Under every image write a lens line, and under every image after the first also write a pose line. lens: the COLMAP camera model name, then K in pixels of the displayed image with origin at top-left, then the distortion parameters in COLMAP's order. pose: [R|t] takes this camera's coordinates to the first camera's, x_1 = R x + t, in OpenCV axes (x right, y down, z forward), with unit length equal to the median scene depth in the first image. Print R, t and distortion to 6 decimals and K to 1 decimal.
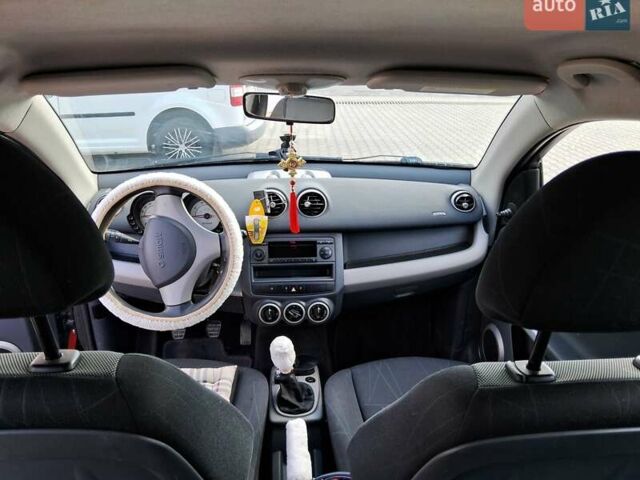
lens RADIAL K [[547.8, 0, 320.0], [0, 547.8, 240.0], [0, 0, 1]] dist [-0.011791, -0.005559]
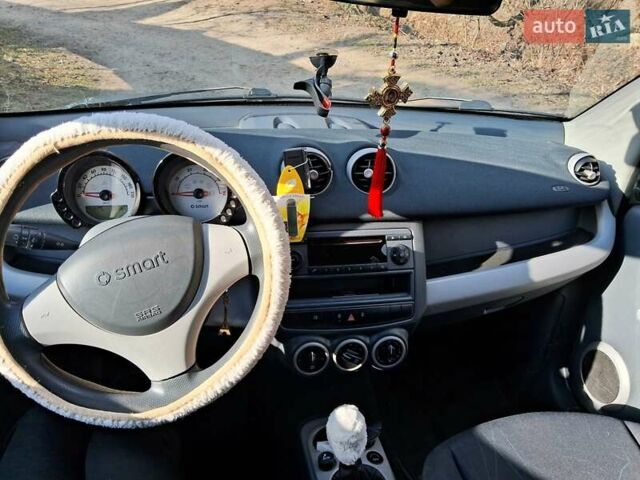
lens RADIAL K [[547.8, 0, 320.0], [0, 547.8, 240.0], [0, 0, 1]] dist [-0.011791, -0.005559]
pose [[0.987921, -0.012222, 0.154475, -0.171899], [-0.000678, 0.996534, 0.083178, -0.043404], [-0.154956, -0.082278, 0.984489, 0.419660]]
